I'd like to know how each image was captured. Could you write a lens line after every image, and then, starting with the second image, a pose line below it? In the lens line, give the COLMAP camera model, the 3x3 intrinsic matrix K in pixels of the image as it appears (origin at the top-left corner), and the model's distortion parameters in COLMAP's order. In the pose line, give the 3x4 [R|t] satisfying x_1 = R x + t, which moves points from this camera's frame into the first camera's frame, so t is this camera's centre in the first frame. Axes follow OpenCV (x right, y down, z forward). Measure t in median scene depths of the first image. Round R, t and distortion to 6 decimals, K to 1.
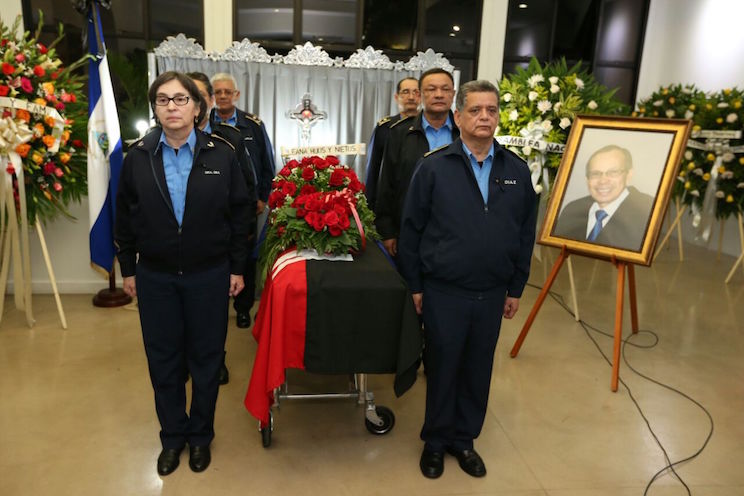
lens RADIAL K [[621.8, 0, 381.0], [0, 621.8, 245.2], [0, 0, 1]] dist [0.062414, 0.004104]
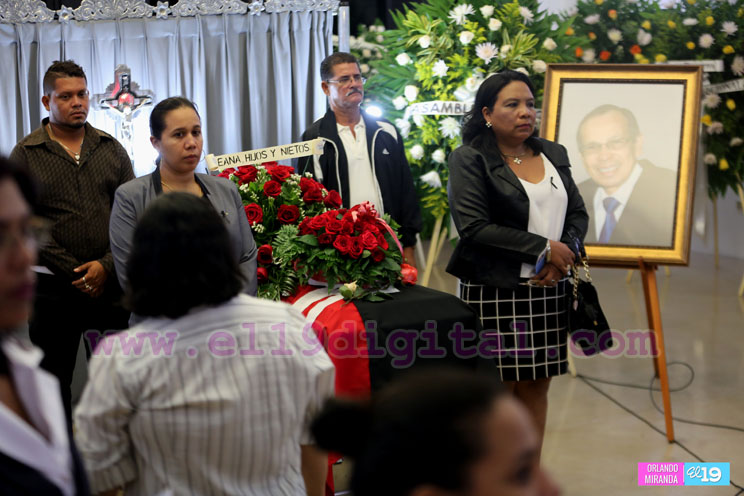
lens RADIAL K [[1543.9, 0, 372.0], [0, 1543.9, 248.0], [0, 0, 1]] dist [-0.049864, -2.263408]
pose [[0.939270, -0.126320, 0.319085, -0.383135], [0.145710, 0.988615, -0.037545, 0.021613], [-0.310709, 0.081759, 0.946982, -0.456448]]
